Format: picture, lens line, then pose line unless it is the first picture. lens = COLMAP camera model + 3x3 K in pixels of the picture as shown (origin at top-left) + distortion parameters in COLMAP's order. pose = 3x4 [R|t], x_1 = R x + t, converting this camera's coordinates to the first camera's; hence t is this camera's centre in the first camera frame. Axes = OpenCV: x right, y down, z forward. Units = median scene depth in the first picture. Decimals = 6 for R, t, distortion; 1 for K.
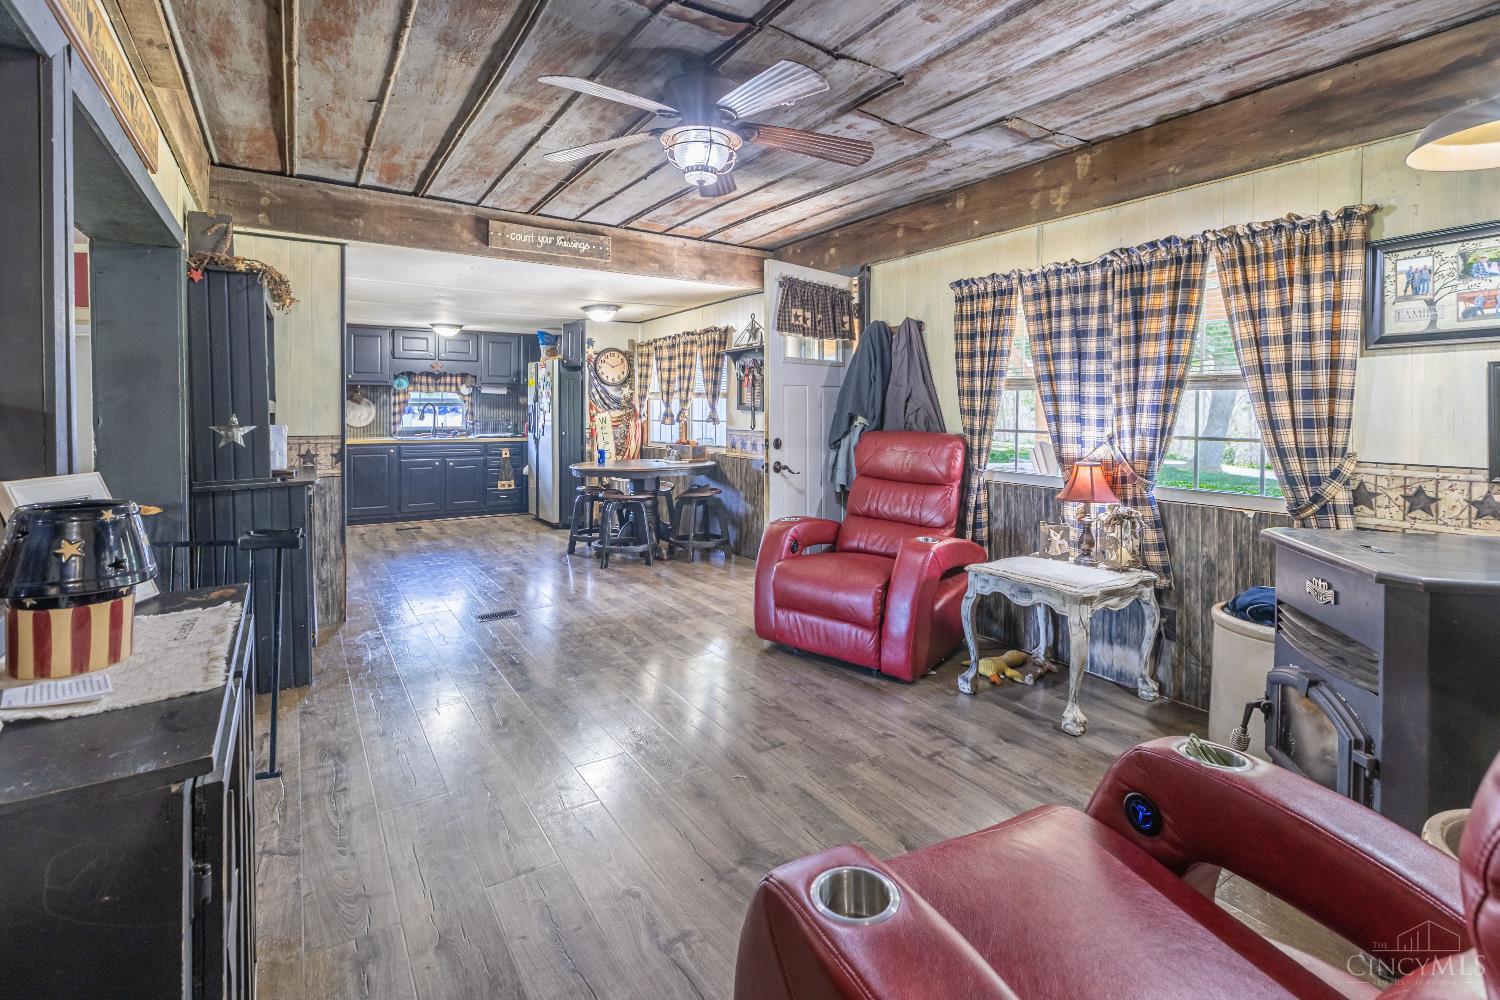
lens RADIAL K [[665.5, 0, 724.1], [0, 665.5, 404.7], [0, 0, 1]] dist [0.003397, -0.000630]
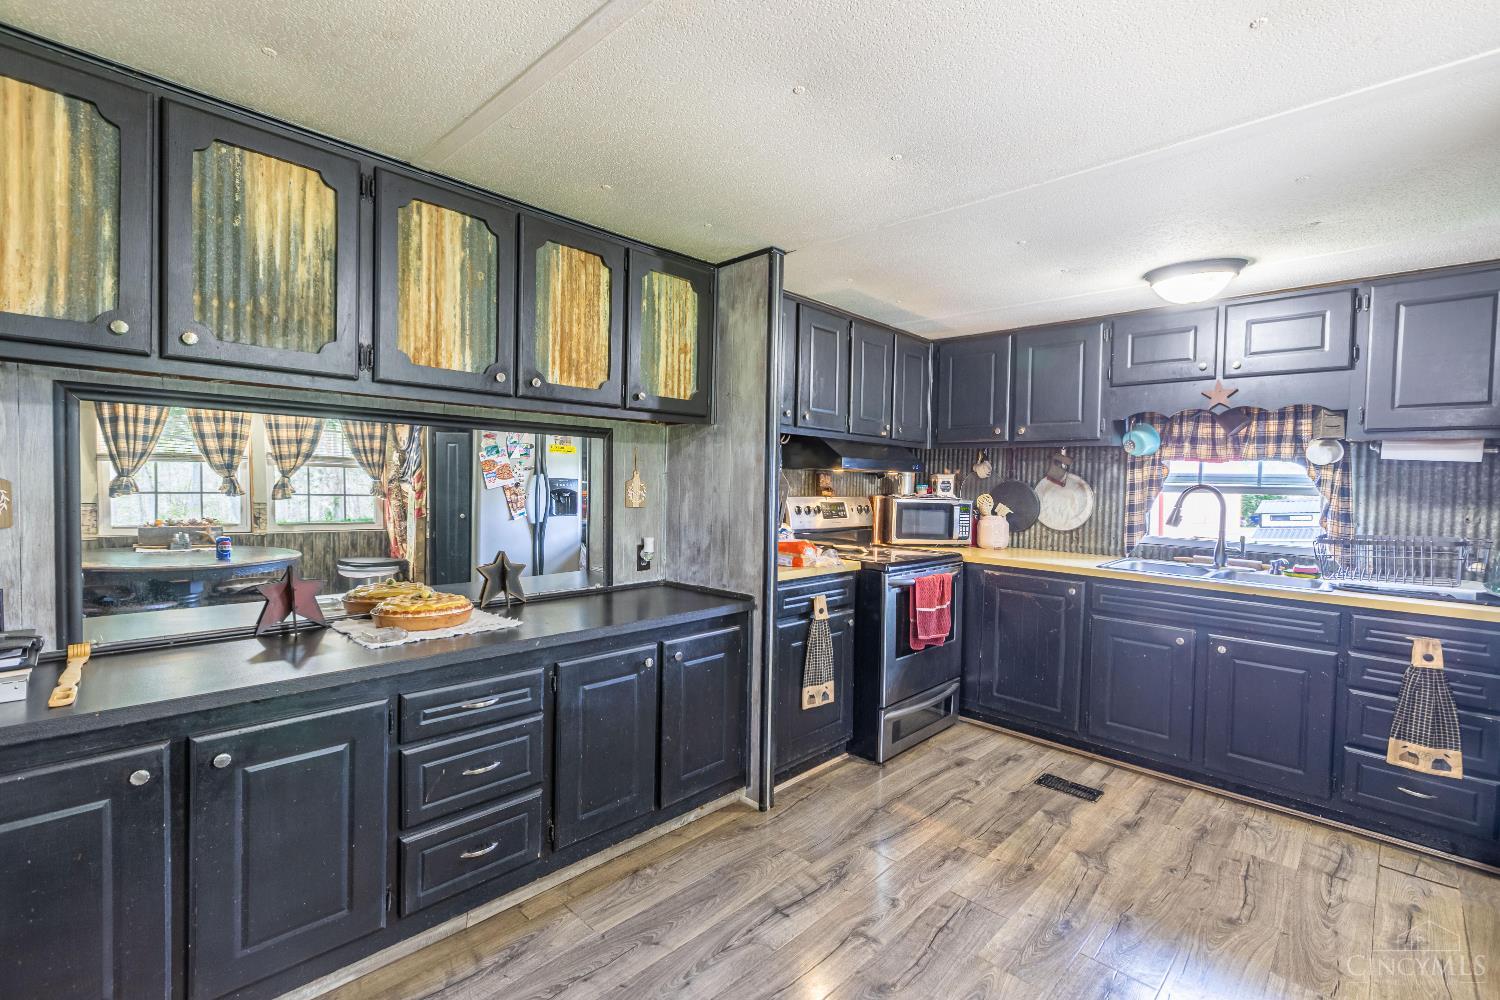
lens RADIAL K [[665.5, 0, 745.9], [0, 665.5, 501.2], [0, 0, 1]] dist [0.003397, -0.000630]
pose [[0.245702, 0.037117, -0.968635, -0.126453], [-0.014951, 0.999293, 0.034499, -0.003278], [0.969230, 0.006005, 0.246083, 0.698724]]
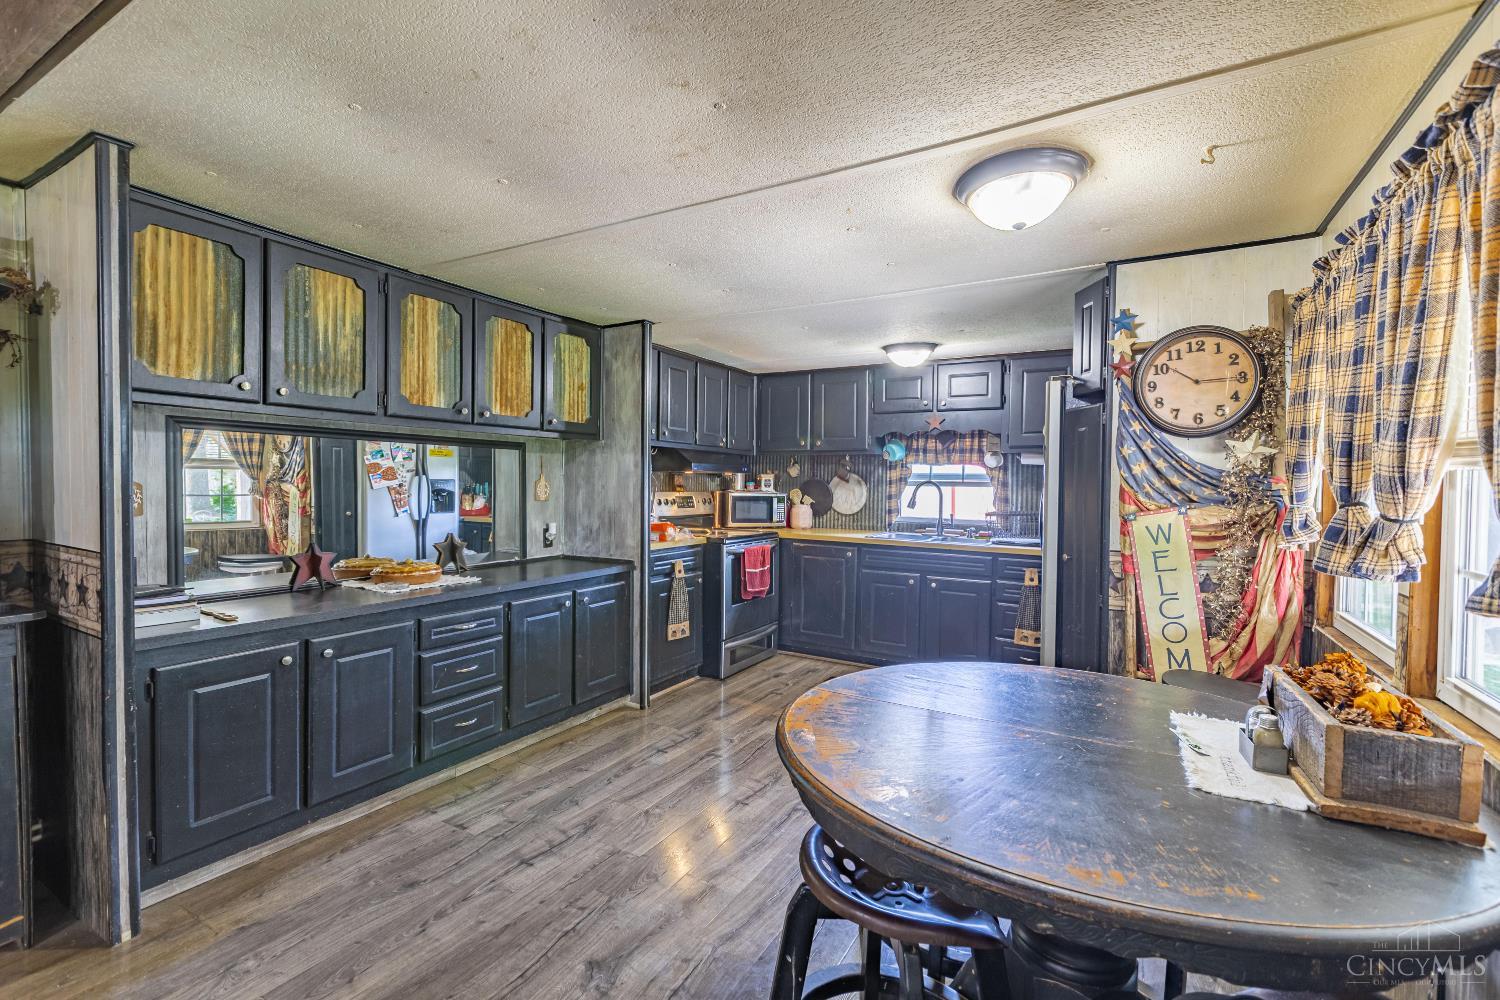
lens RADIAL K [[665.5, 0, 750.1], [0, 665.5, 498.1], [0, 0, 1]] dist [0.003397, -0.000630]
pose [[0.473725, 0.030454, -0.880146, 0.029635], [-0.009053, 0.999518, 0.029712, -0.004255], [0.880626, -0.006108, 0.473772, 0.623696]]
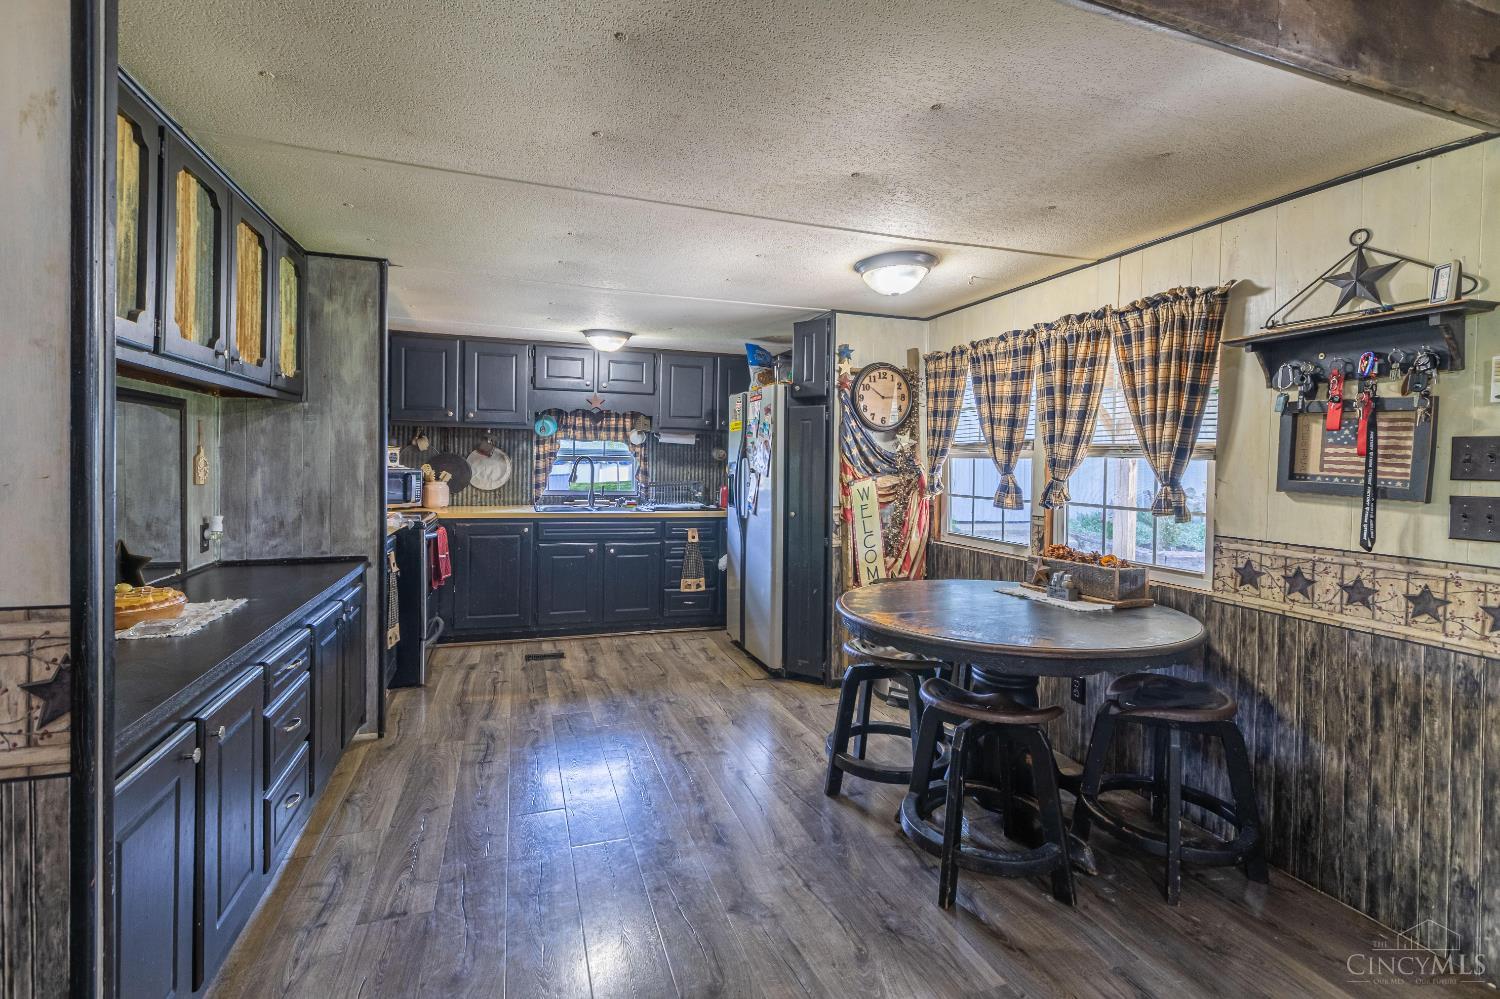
lens RADIAL K [[665.5, 0, 748.3], [0, 665.5, 472.7], [0, 0, 1]] dist [0.003397, -0.000630]
pose [[0.975143, 0.021640, -0.220519, -0.151535], [-0.016812, 0.999577, 0.023748, -0.005327], [0.220939, -0.019451, 0.975094, 0.430475]]
